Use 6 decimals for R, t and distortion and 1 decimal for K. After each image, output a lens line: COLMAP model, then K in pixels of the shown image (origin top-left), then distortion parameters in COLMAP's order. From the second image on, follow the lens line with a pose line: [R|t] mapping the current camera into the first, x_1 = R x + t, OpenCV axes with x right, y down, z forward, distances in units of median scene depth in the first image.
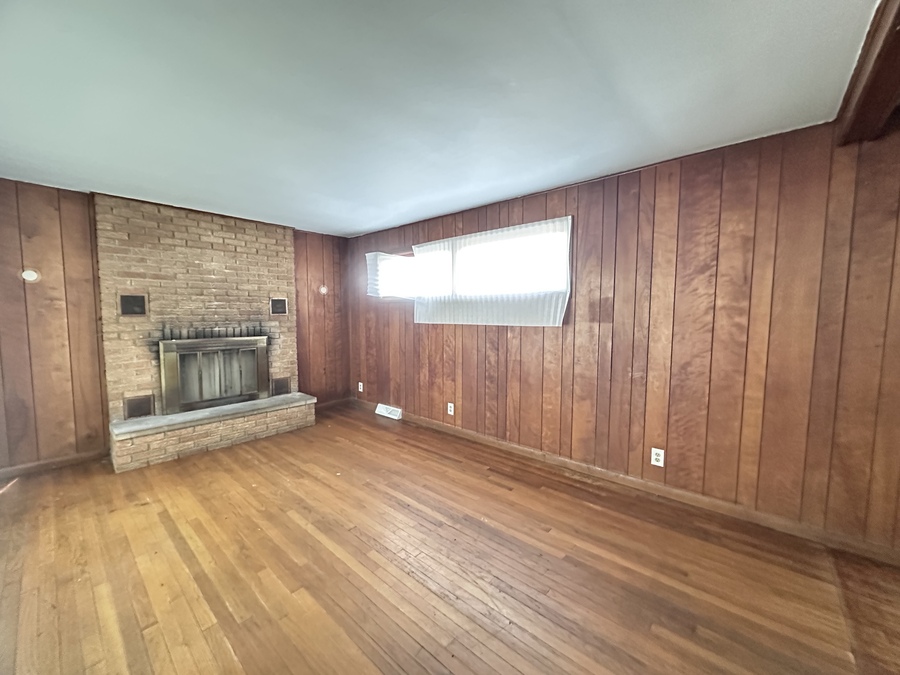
lens RADIAL K [[359.1, 0, 449.8], [0, 359.1, 337.6], [0, 0, 1]] dist [-0.002151, -0.000601]
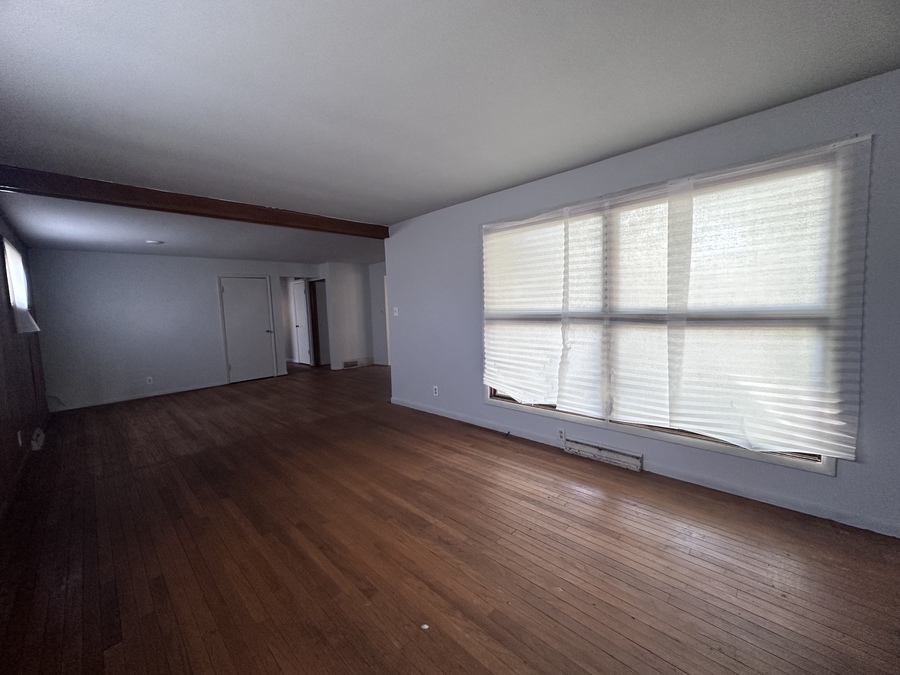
lens RADIAL K [[359.1, 0, 447.5], [0, 359.1, 337.3], [0, 0, 1]] dist [-0.002151, -0.000601]
pose [[-0.998129, 0.029782, 0.053397, -0.255873], [0.038291, 0.985350, 0.166192, -0.064243], [-0.047665, 0.167926, -0.984647, 0.957434]]
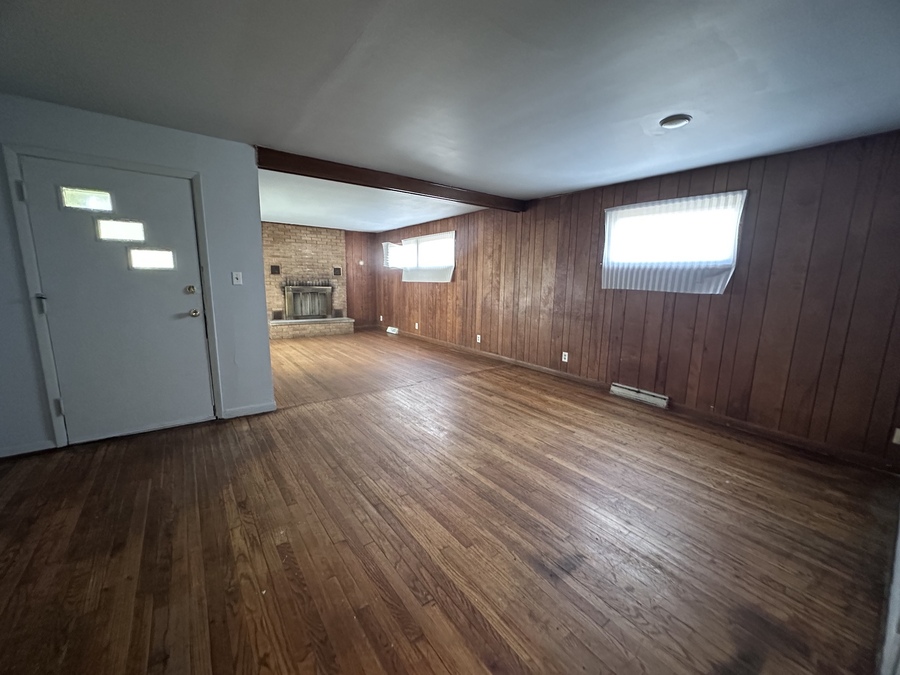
lens RADIAL K [[359.1, 0, 448.4], [0, 359.1, 337.5], [0, 0, 1]] dist [-0.002151, -0.000601]
pose [[0.978133, 0.050732, -0.201700, 0.580918], [-0.033964, 0.995738, 0.085743, 0.090805], [0.205190, -0.077018, 0.975687, -0.888742]]
